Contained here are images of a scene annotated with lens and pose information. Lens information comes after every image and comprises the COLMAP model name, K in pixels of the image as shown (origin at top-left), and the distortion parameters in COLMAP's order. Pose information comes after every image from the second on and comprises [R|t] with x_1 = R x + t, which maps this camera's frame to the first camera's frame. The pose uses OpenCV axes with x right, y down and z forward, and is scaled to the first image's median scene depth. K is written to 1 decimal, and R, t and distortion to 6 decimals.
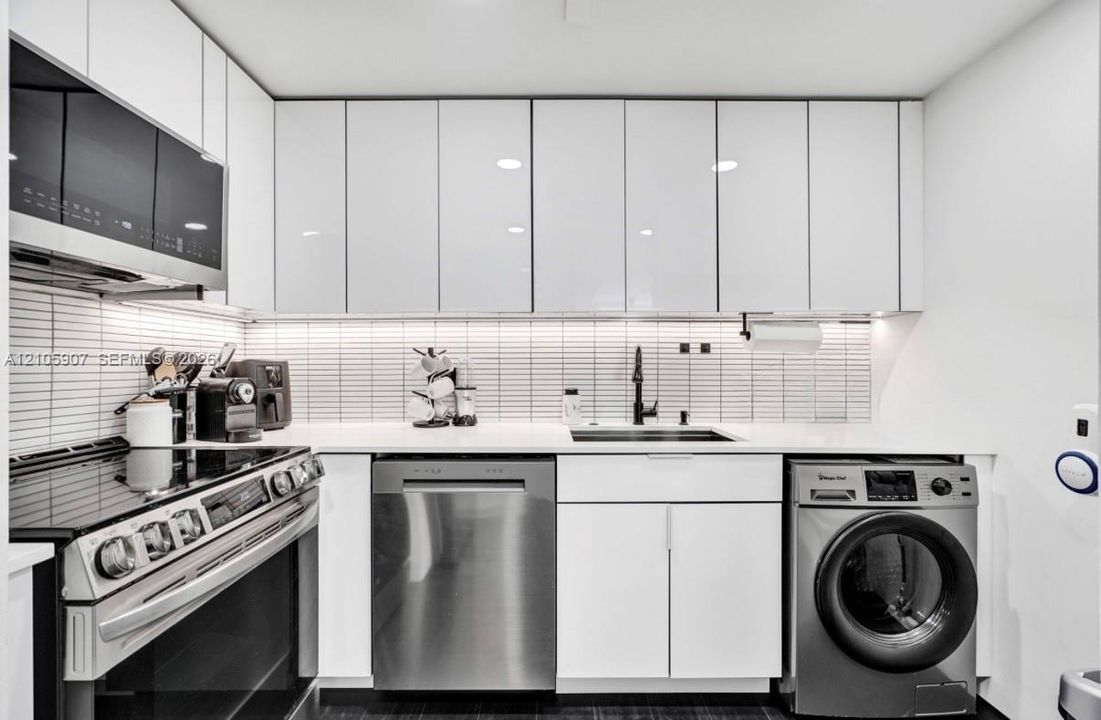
lens RADIAL K [[485.0, 0, 551.0], [0, 485.0, 361.7], [0, 0, 1]] dist [-0.005600, 0.000015]
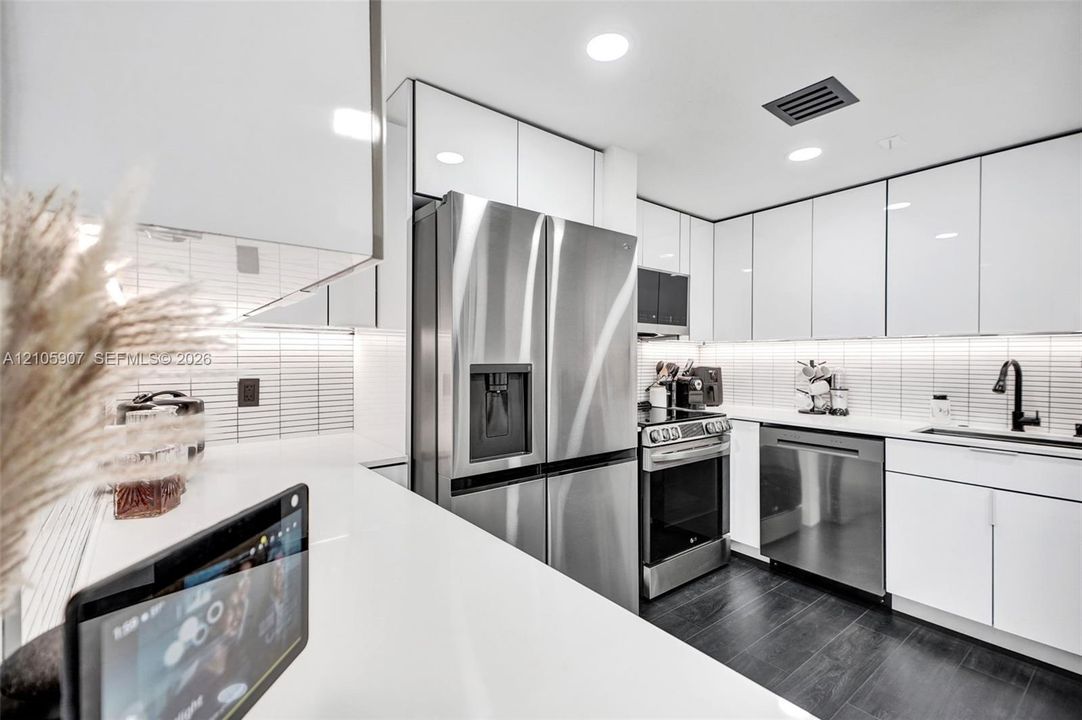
lens RADIAL K [[477.4, 0, 541.0], [0, 477.4, 360.0], [0, 0, 1]] dist [0.030615, 0.000007]
pose [[0.618831, 0.008328, -0.785480, 0.481039], [-0.002641, 0.999960, 0.008521, -0.048389], [0.785520, -0.003199, 0.618828, -0.673219]]
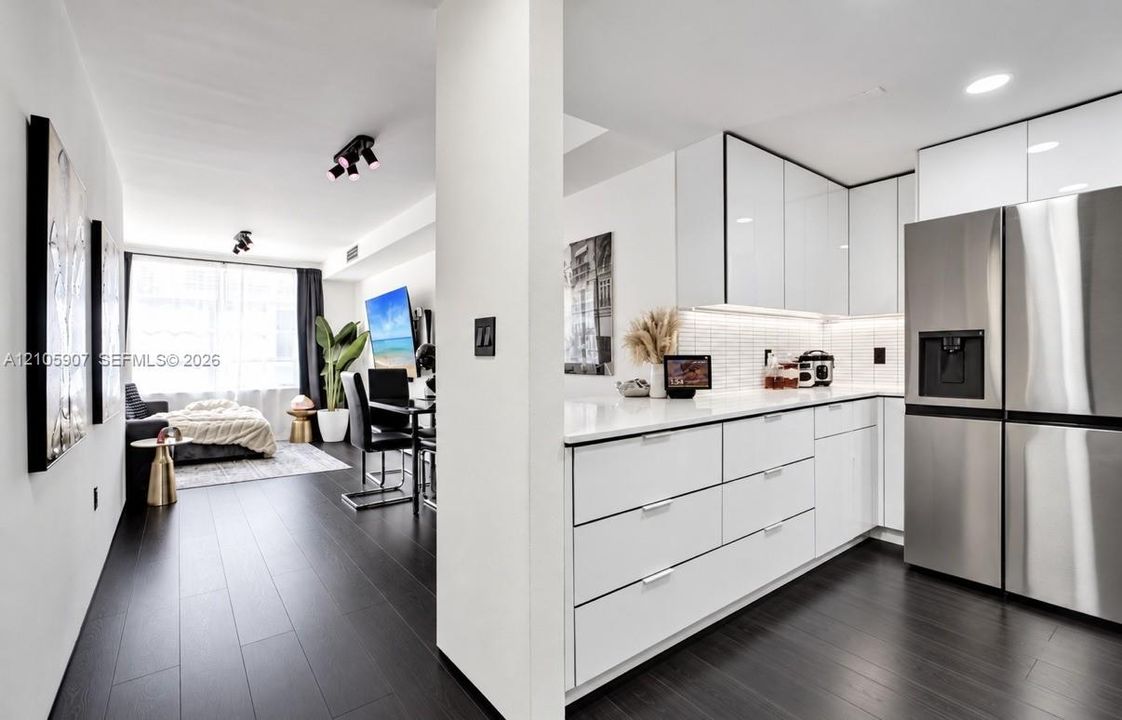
lens RADIAL K [[490.1, 0, 561.6], [0, 490.1, 356.6], [0, 0, 1]] dist [-0.000380, -0.000026]
pose [[-0.788700, 0.011046, -0.614679, 1.376859], [0.011417, 0.999929, 0.003320, 0.021936], [0.614672, -0.004399, -0.788771, 0.257245]]
